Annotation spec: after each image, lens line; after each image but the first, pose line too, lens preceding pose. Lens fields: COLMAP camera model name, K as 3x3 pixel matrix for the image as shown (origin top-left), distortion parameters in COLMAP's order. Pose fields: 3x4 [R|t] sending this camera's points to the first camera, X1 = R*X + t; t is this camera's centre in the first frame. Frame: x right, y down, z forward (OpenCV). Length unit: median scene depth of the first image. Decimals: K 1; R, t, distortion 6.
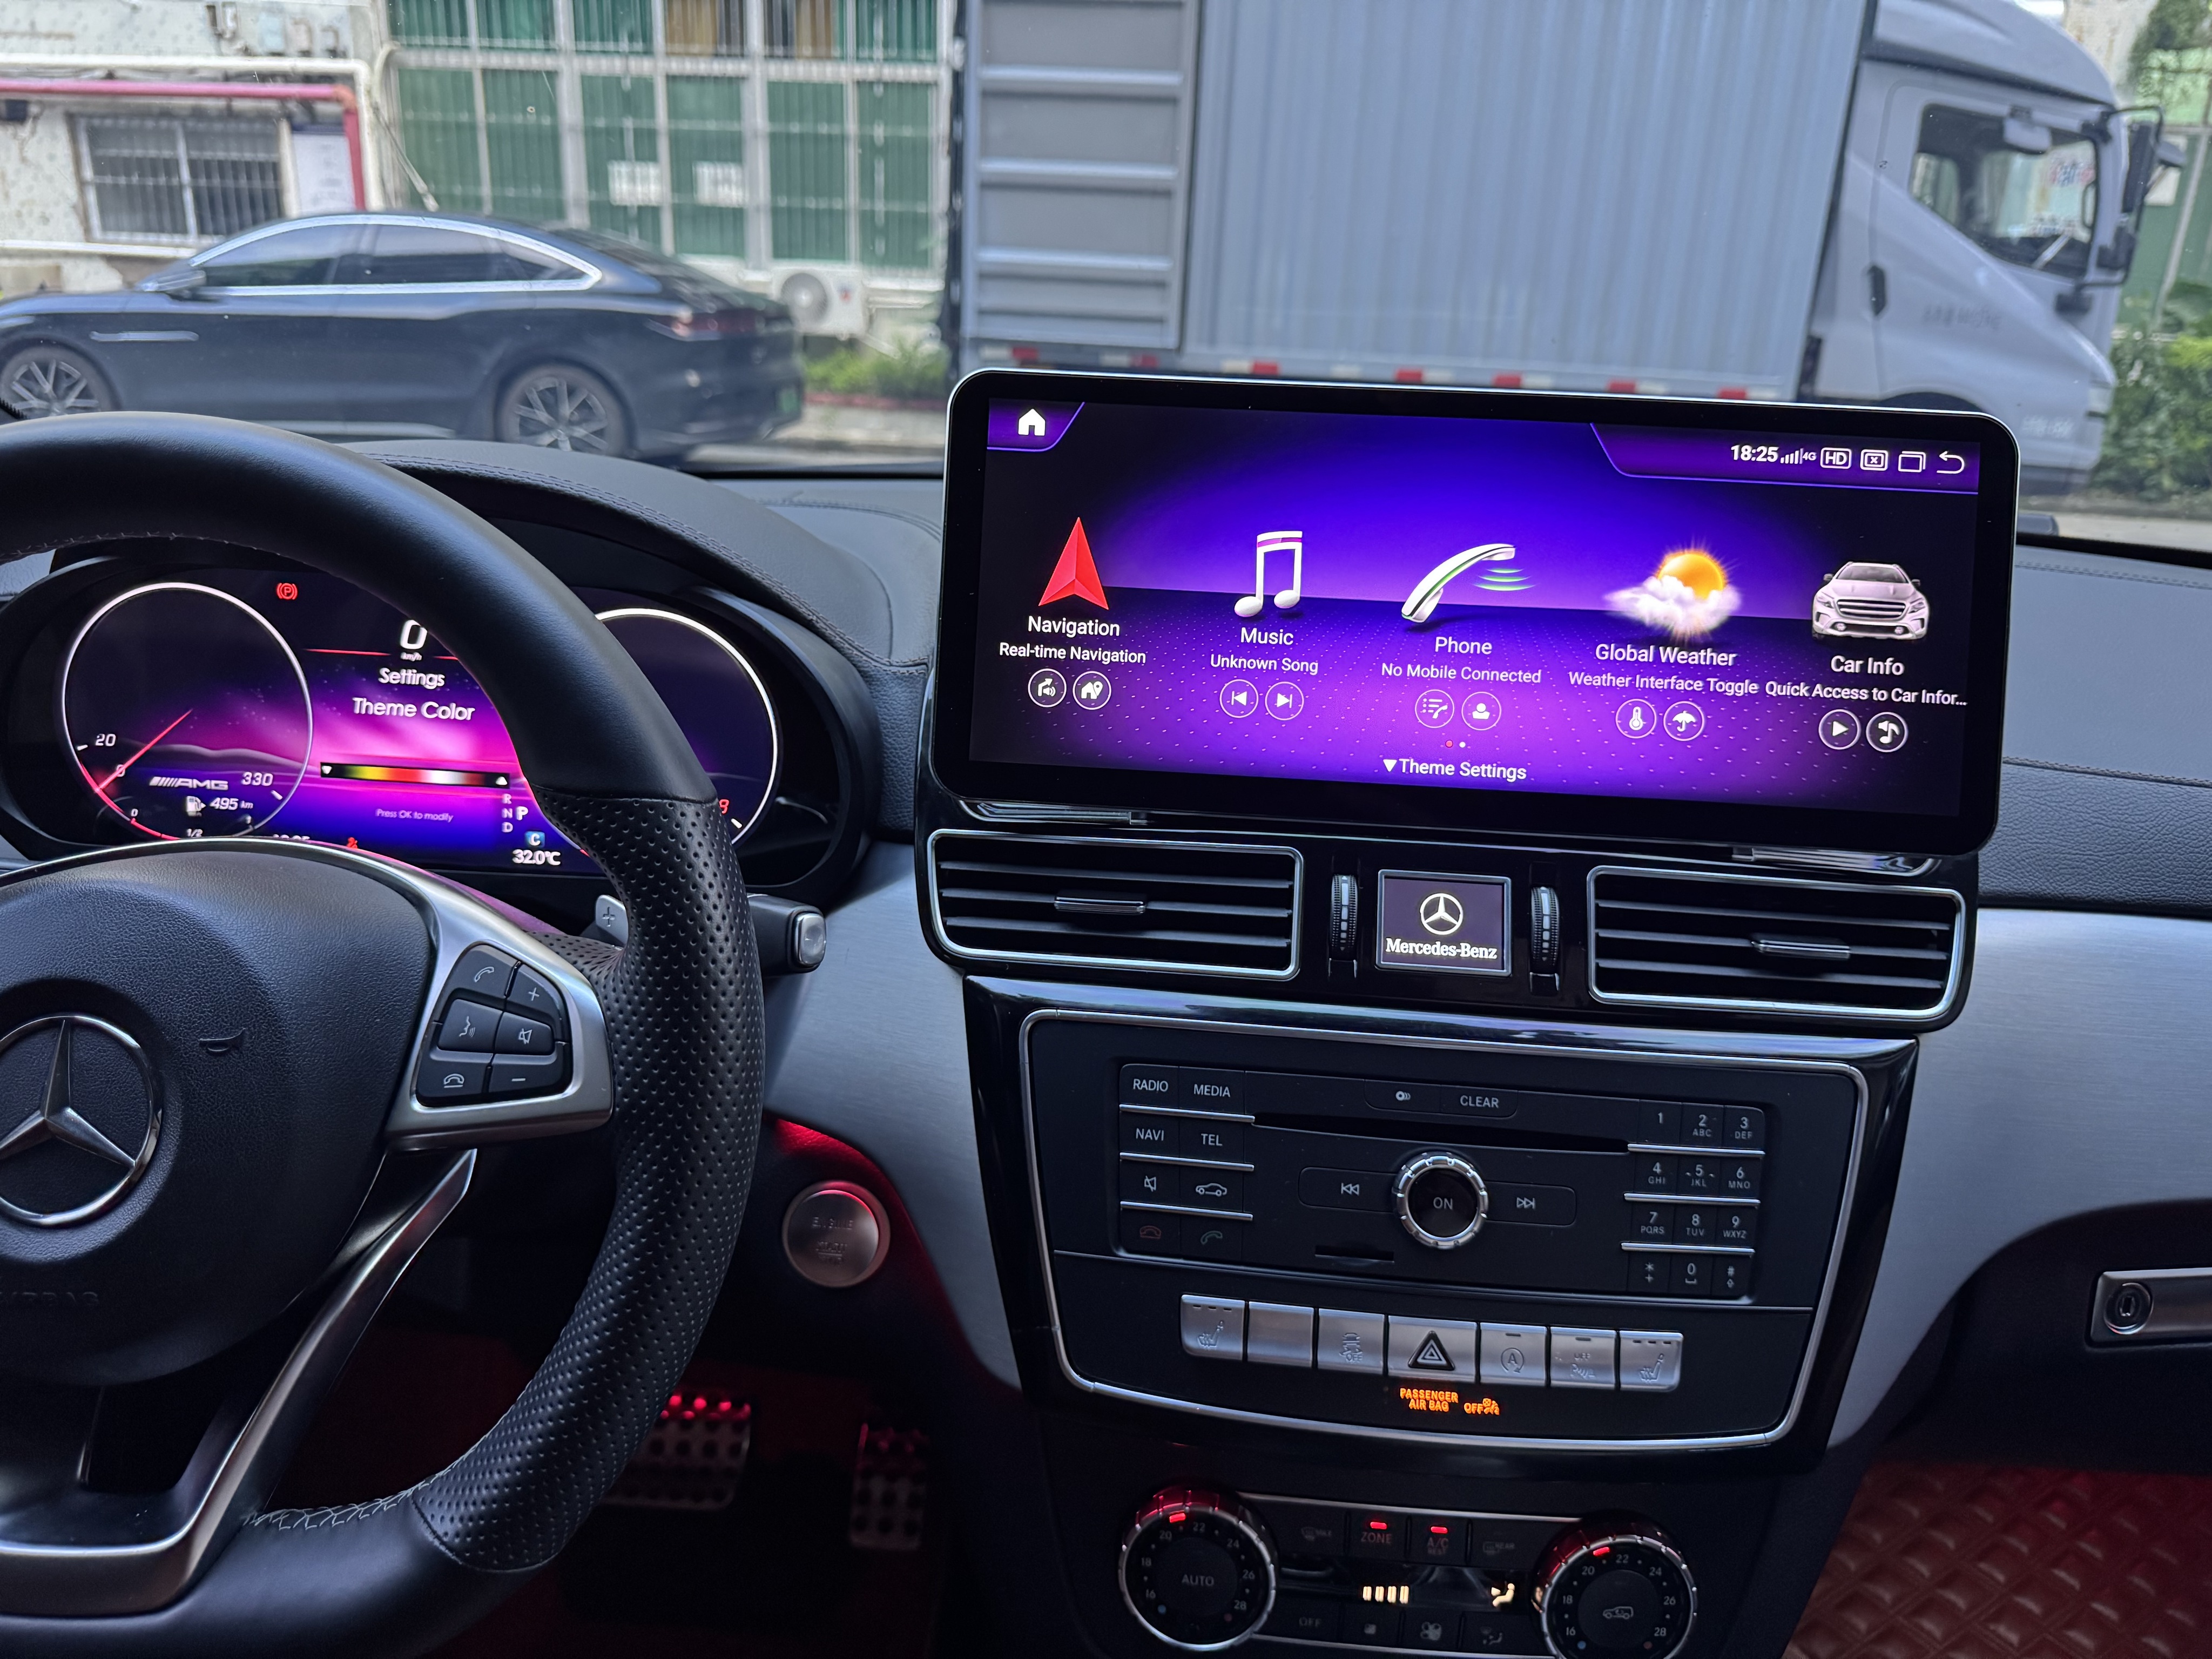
lens RADIAL K [[1590.5, 0, 1106.8], [0, 1590.5, 819.8], [0, 0, 1]] dist [0.055996, -0.088307]
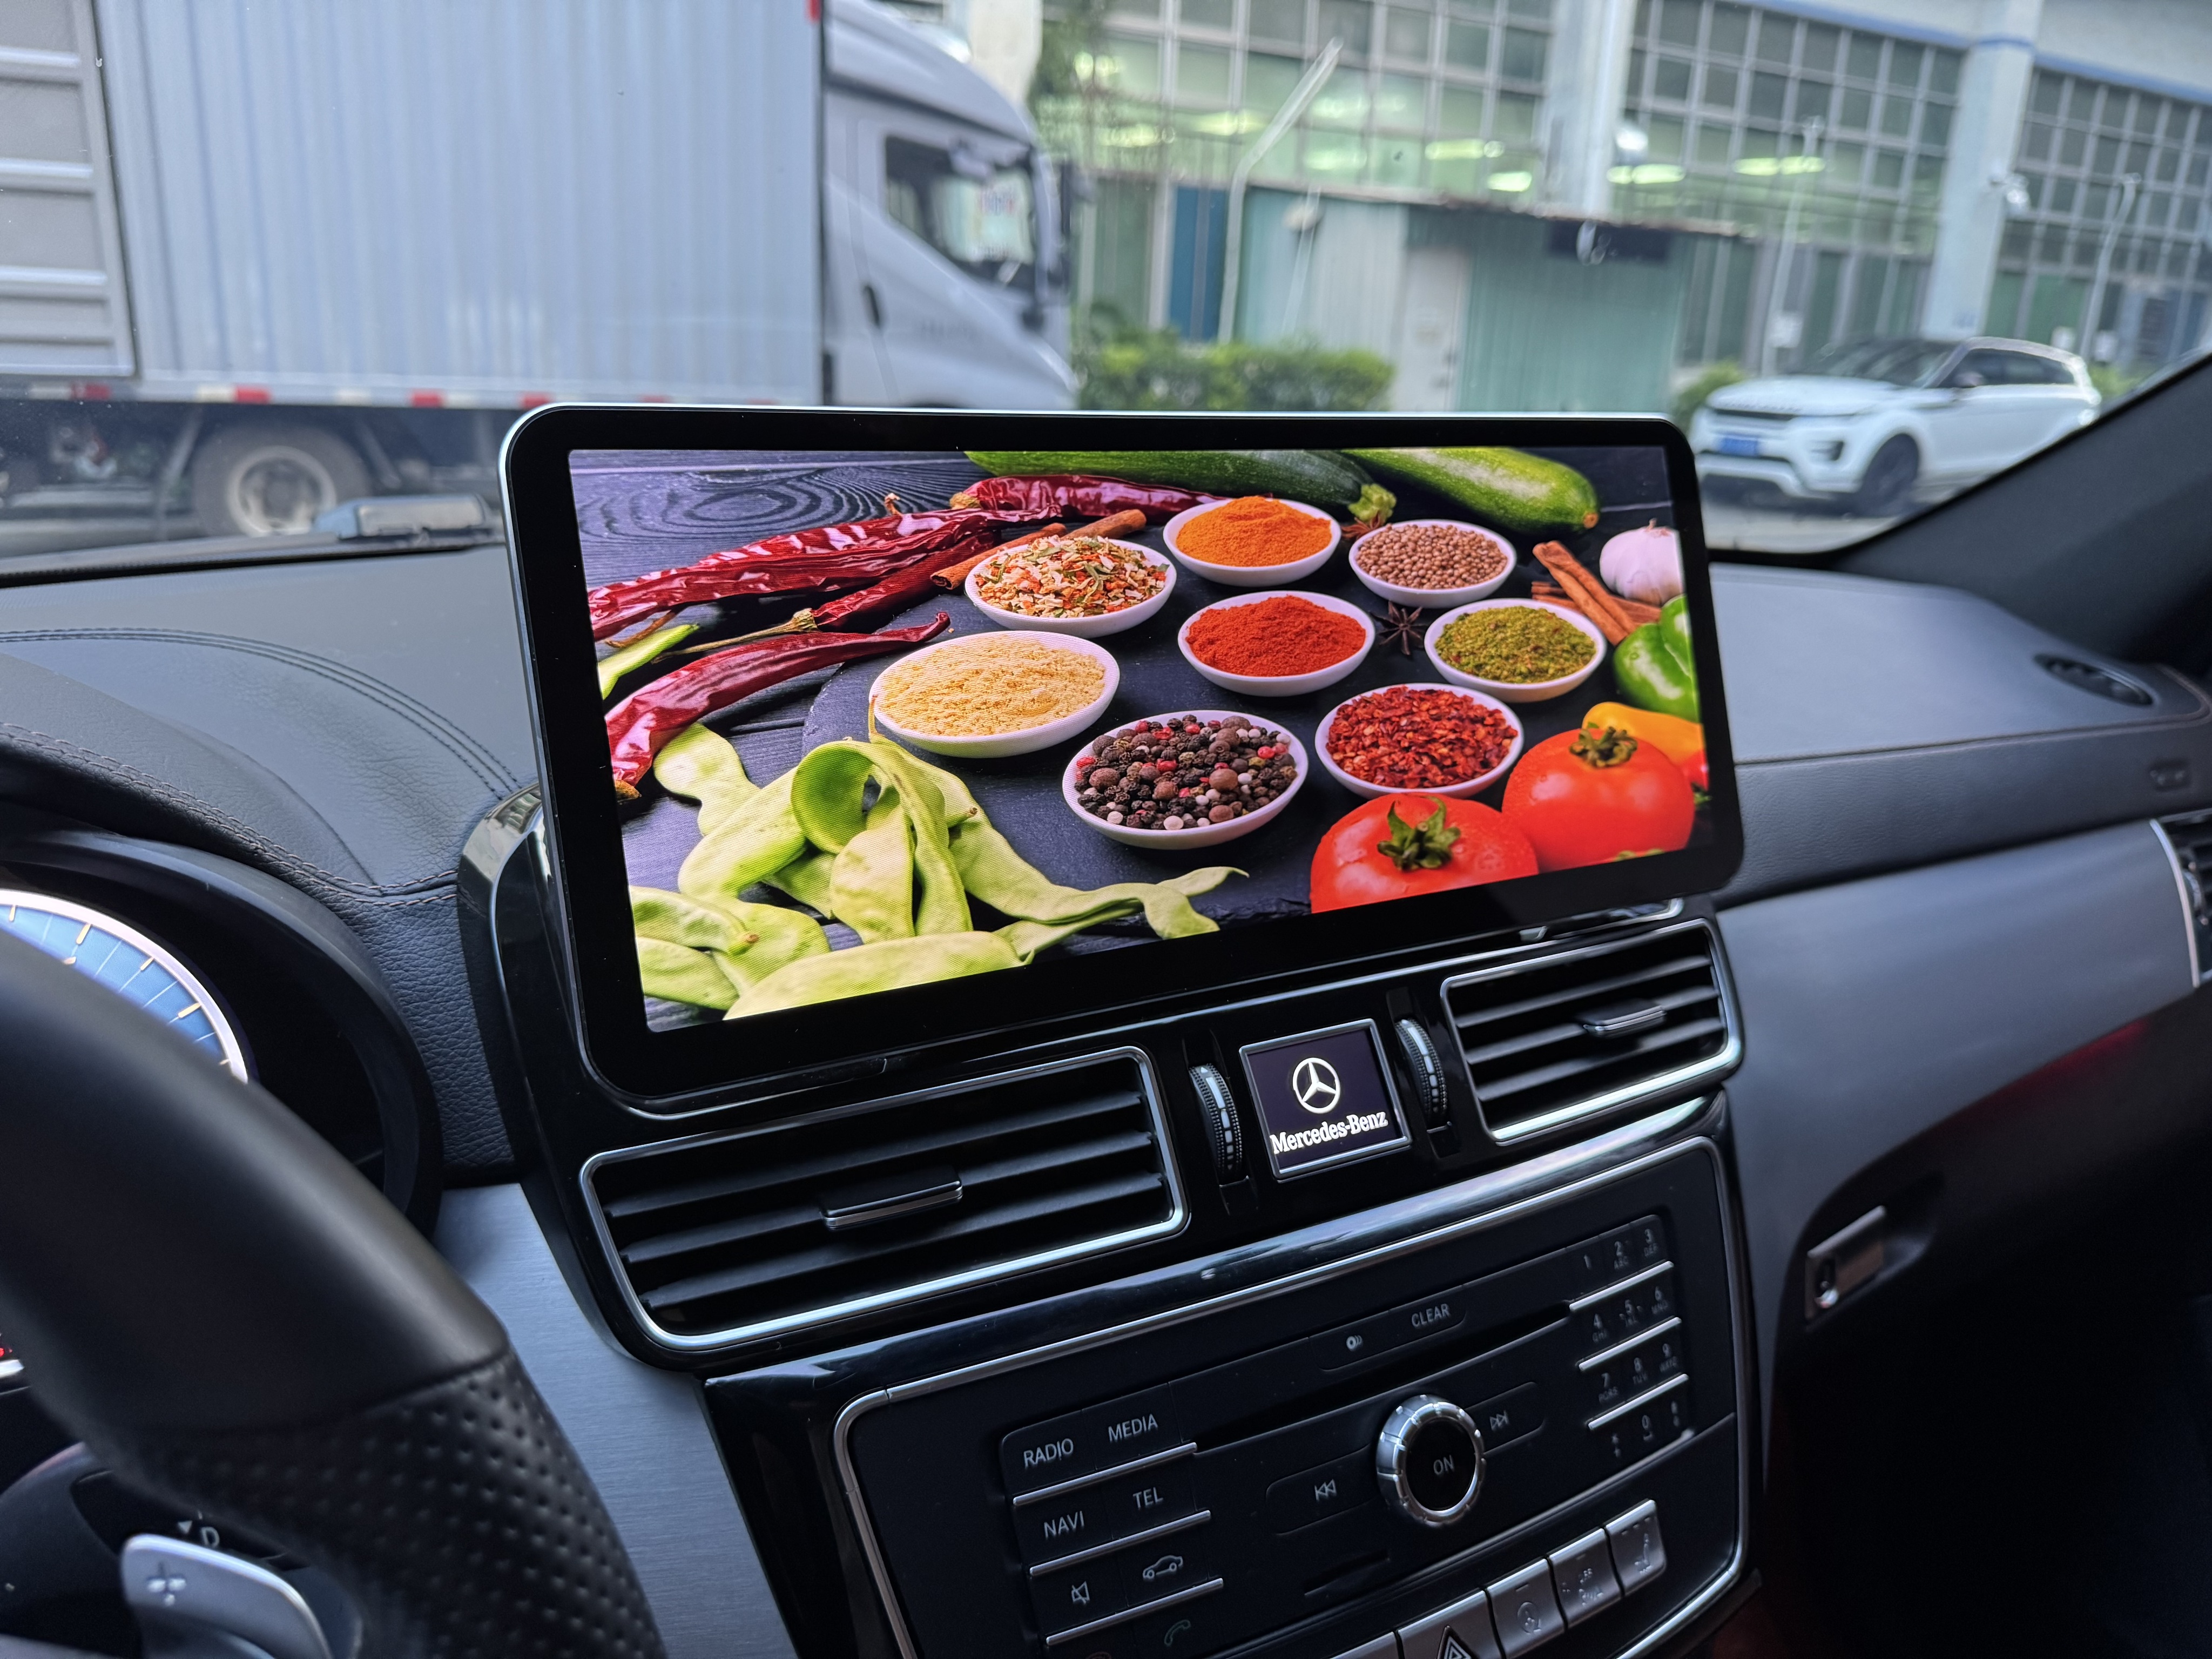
lens RADIAL K [[1604.1, 0, 1109.2], [0, 1604.1, 811.5], [0, 0, 1]] dist [0.060594, -0.105680]
pose [[0.831007, -0.168352, 0.530175, -0.230930], [0.177303, 0.983555, 0.034411, -0.101382], [-0.527249, 0.065406, 0.847190, 0.334445]]
